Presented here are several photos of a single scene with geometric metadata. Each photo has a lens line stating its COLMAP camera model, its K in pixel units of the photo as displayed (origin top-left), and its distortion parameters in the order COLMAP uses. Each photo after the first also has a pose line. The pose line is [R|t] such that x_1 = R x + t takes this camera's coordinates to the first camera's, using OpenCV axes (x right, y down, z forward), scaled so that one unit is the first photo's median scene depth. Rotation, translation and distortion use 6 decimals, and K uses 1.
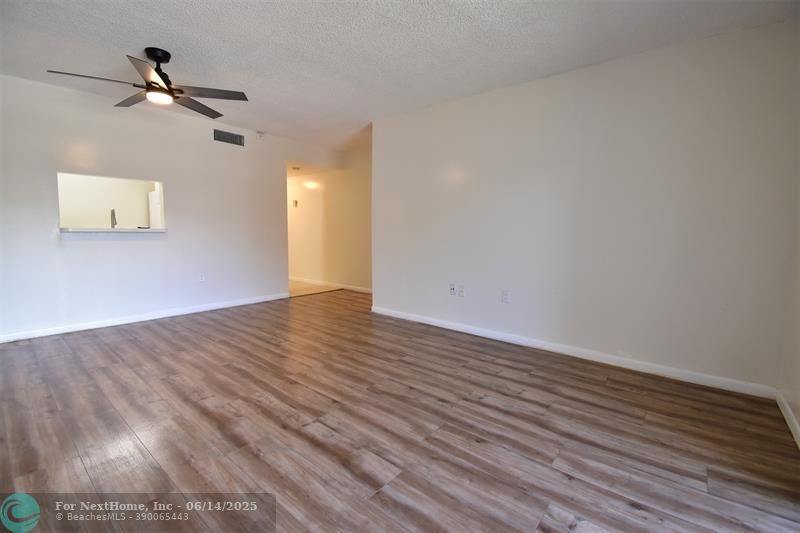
lens RADIAL K [[351.6, 0, 404.2], [0, 351.6, 261.6], [0, 0, 1]] dist [0.016431, -0.024922]
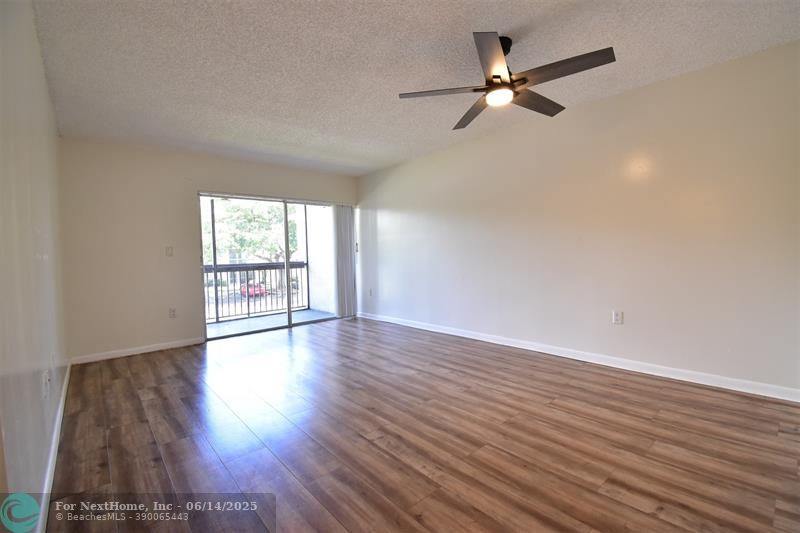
lens RADIAL K [[351.6, 0, 404.2], [0, 351.6, 261.6], [0, 0, 1]] dist [0.016431, -0.024922]
pose [[-0.987227, 0.011478, 0.158907, -0.652321], [0.029640, 0.993221, 0.112401, -0.196563], [-0.156540, 0.115675, -0.980874, 2.064558]]
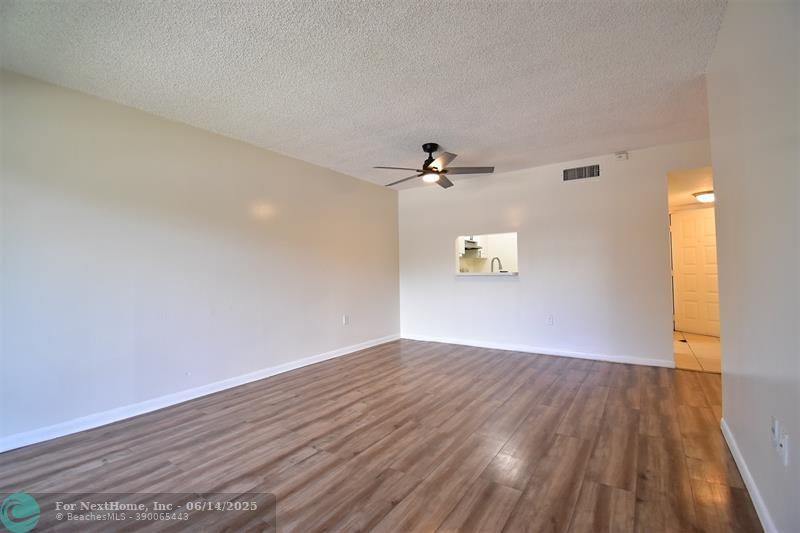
lens RADIAL K [[351.6, 0, 404.2], [0, 351.6, 261.6], [0, 0, 1]] dist [0.016431, -0.024922]
pose [[0.082809, -0.041820, -0.995688, 0.690472], [-0.069406, 0.996451, -0.047624, -0.076216], [0.994146, 0.073050, 0.079612, 0.881862]]
